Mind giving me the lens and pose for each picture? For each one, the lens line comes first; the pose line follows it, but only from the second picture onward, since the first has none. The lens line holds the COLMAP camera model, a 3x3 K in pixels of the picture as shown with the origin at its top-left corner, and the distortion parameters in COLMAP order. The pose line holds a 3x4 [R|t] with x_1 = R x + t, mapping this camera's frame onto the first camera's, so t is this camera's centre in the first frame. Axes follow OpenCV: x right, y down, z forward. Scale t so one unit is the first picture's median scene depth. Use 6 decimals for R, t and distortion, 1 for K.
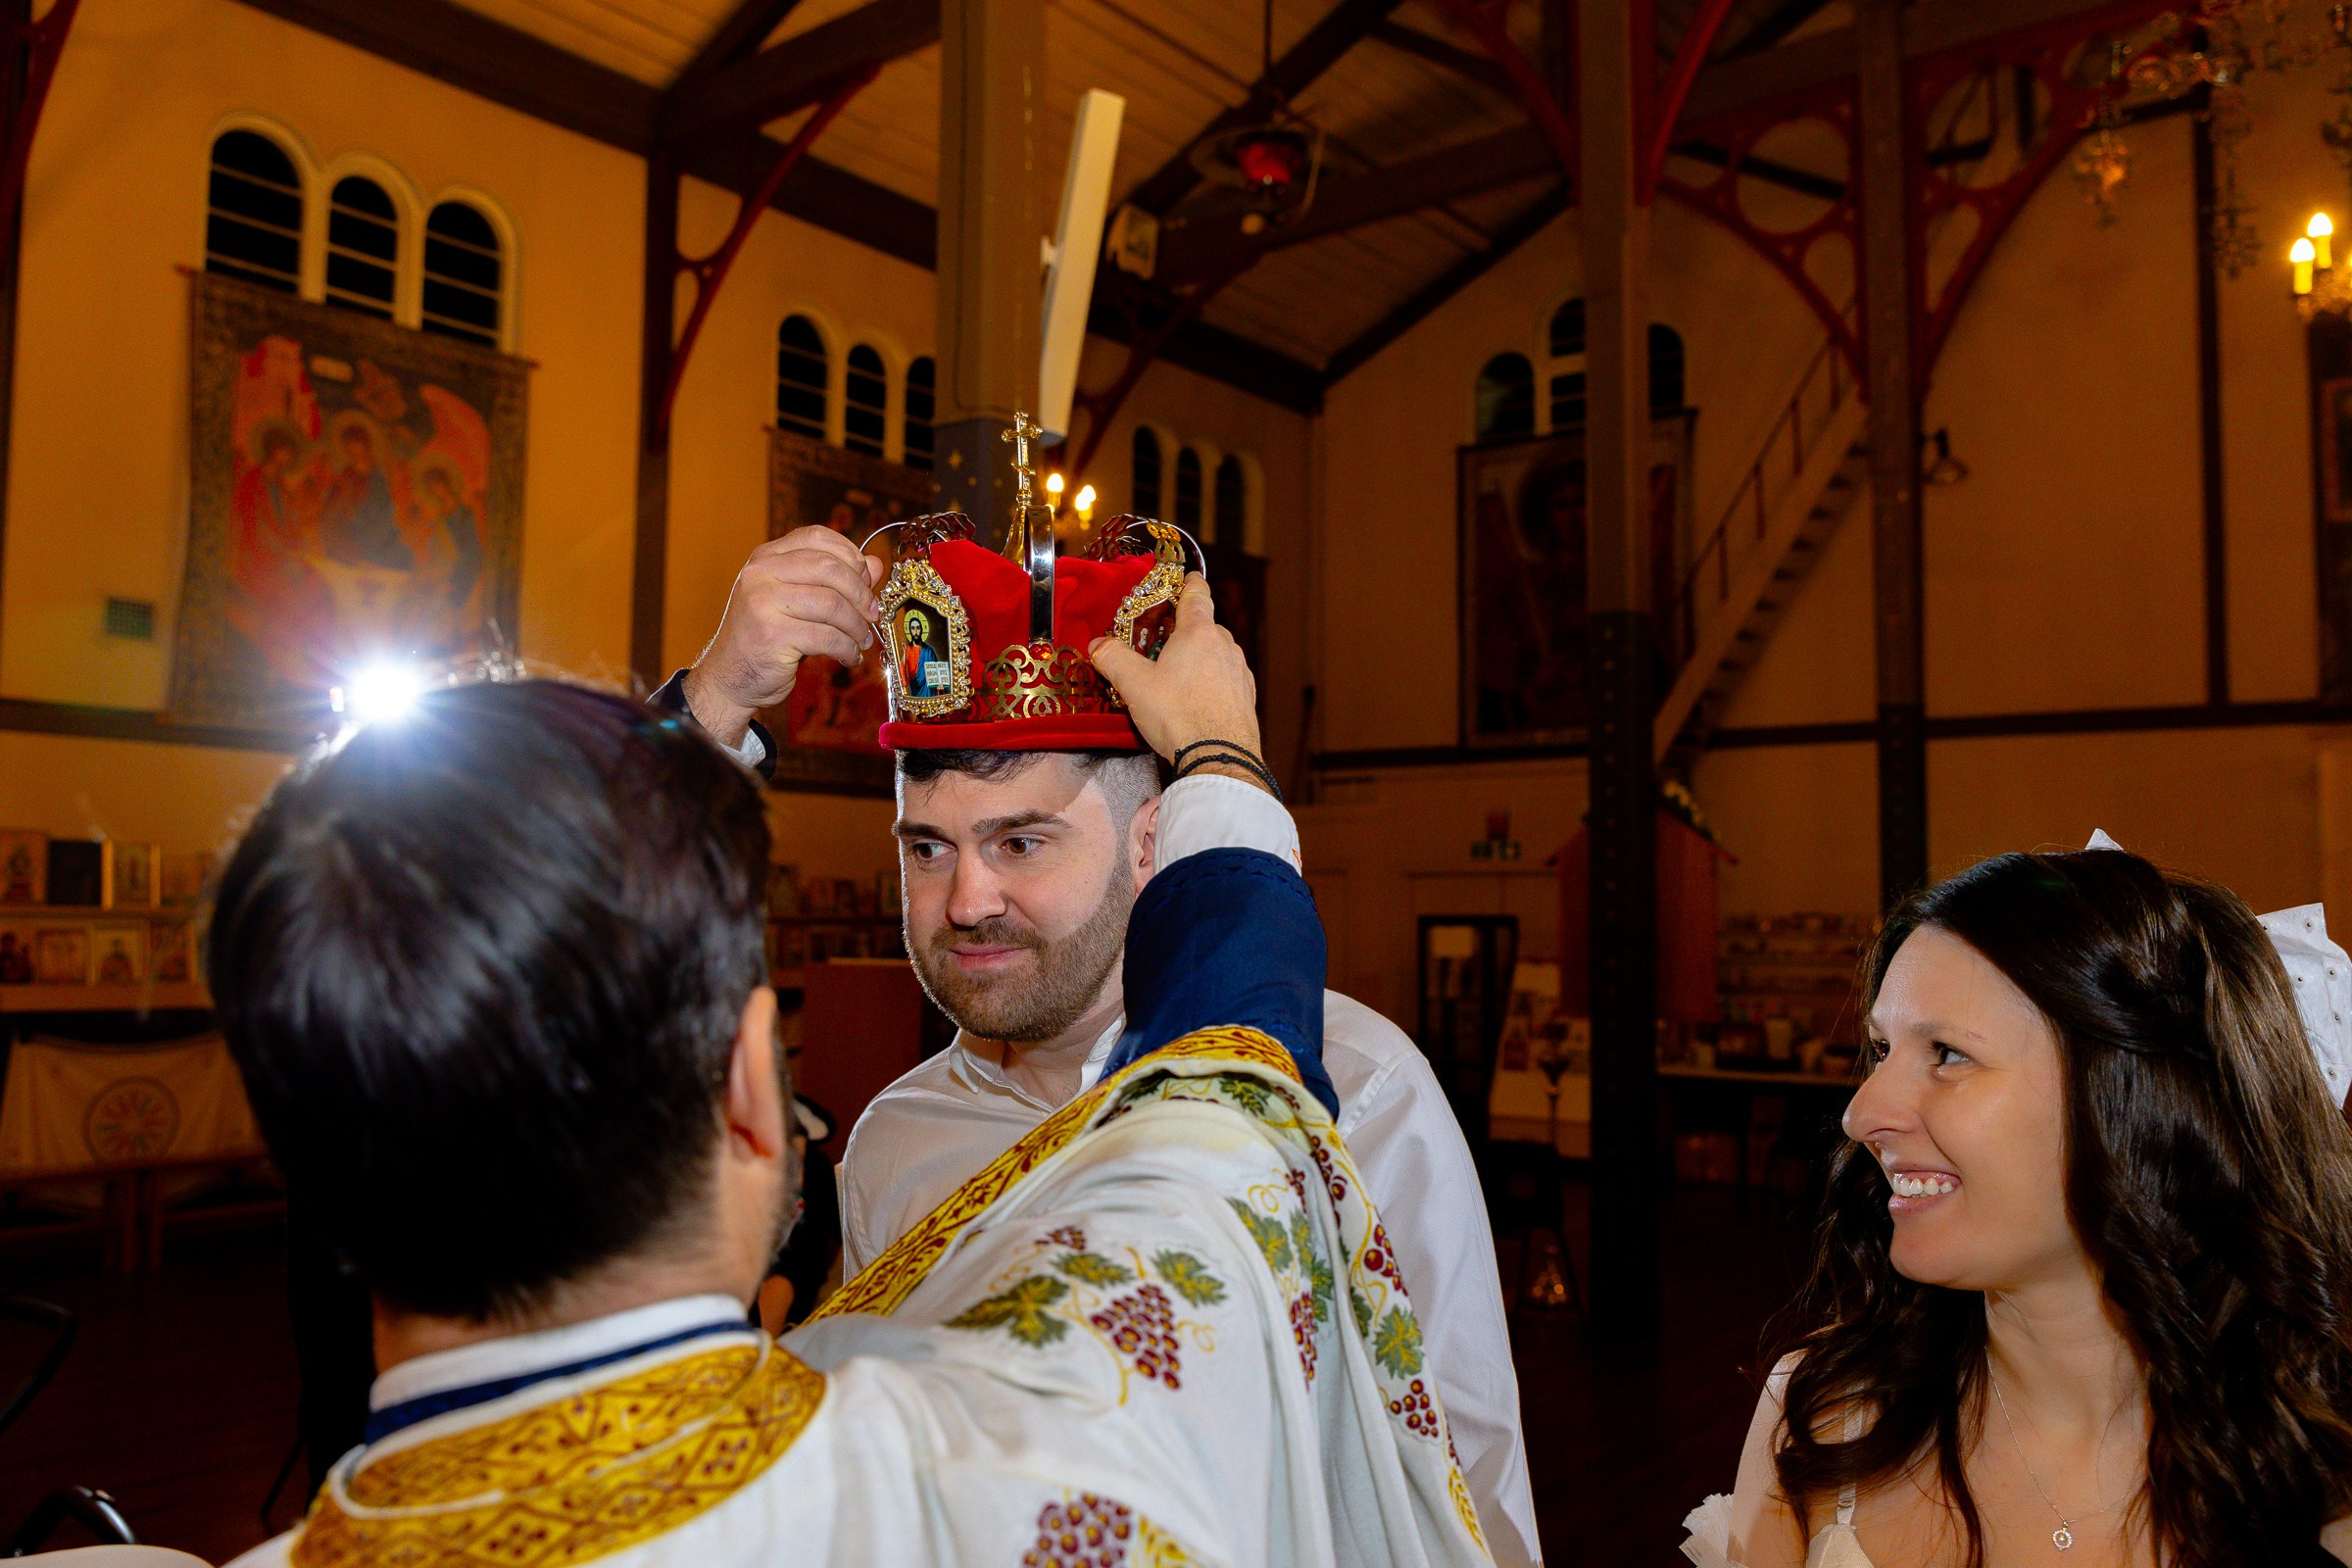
lens RADIAL K [[1880.0, 0, 1175.3], [0, 1880.0, 793.9], [0, 0, 1]] dist [0.007781, 0.003479]
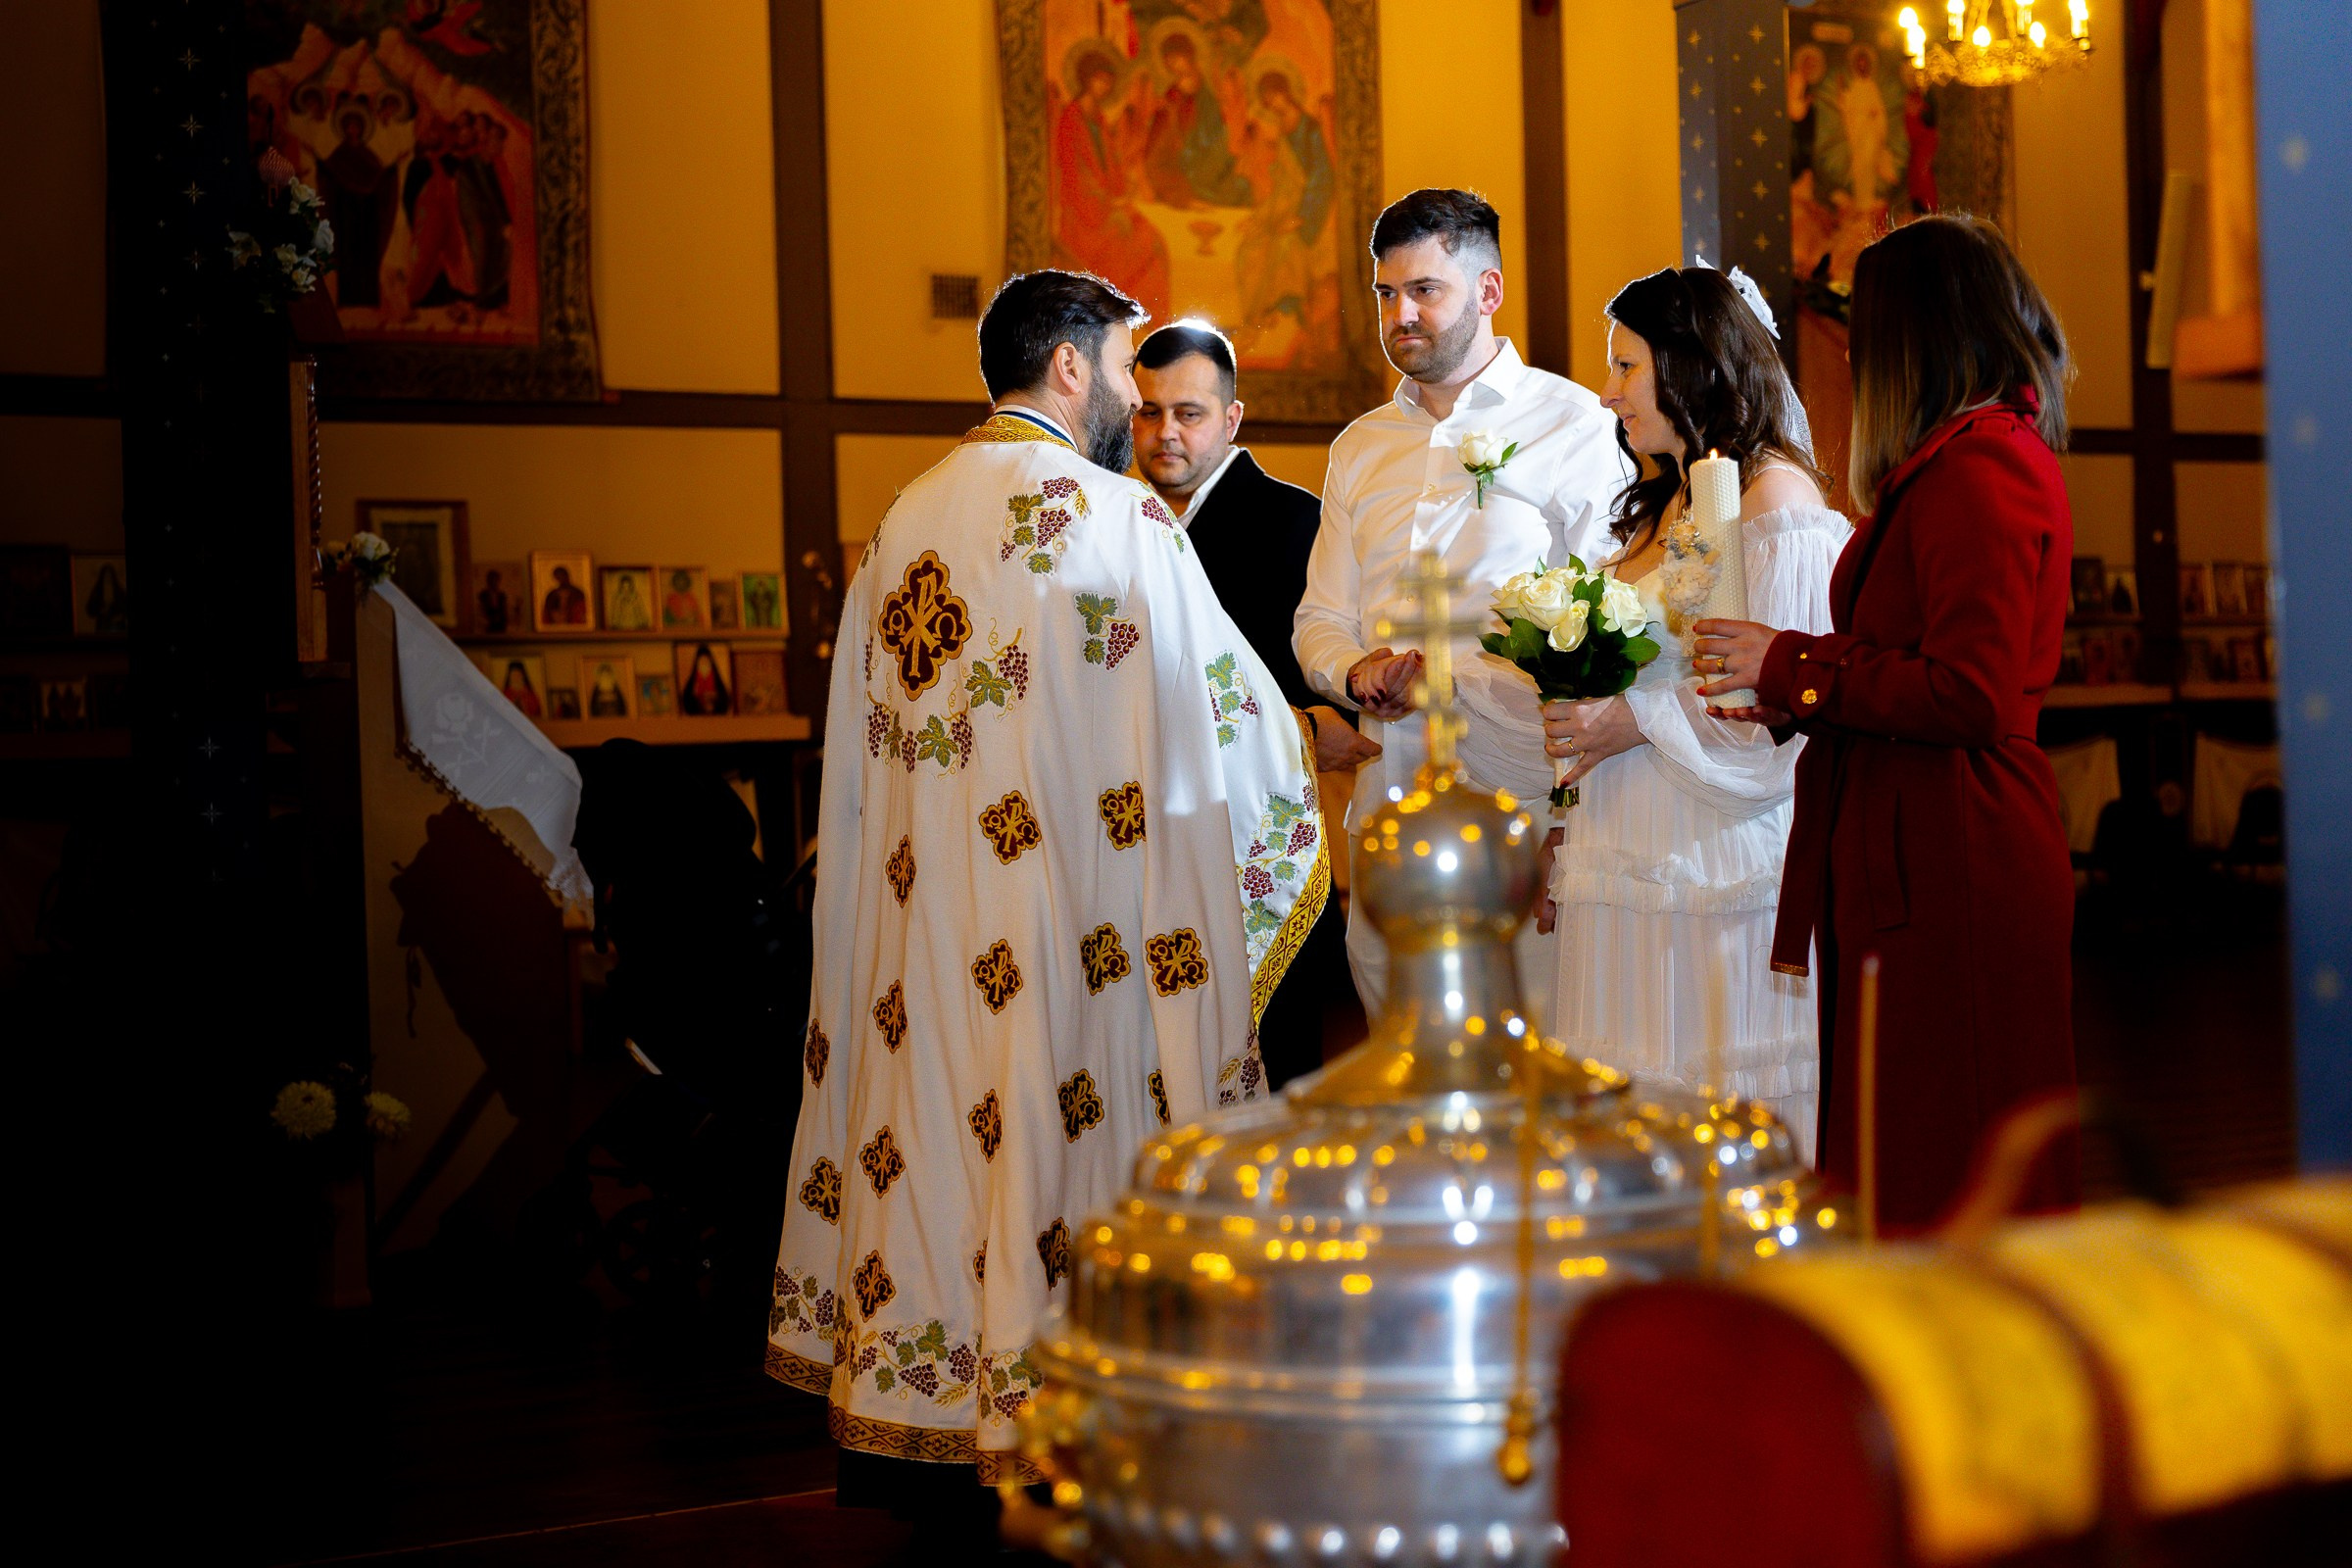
lens RADIAL K [[3333.2, 0, 1176.0], [0, 3333.2, 784.0], [0, 0, 1]] dist [-0.009312, -0.012346]
pose [[0.906864, -0.039212, -0.419596, 0.160380], [0.069479, 0.995948, 0.057092, 0.045988], [0.415657, -0.080928, 0.905914, -0.339916]]
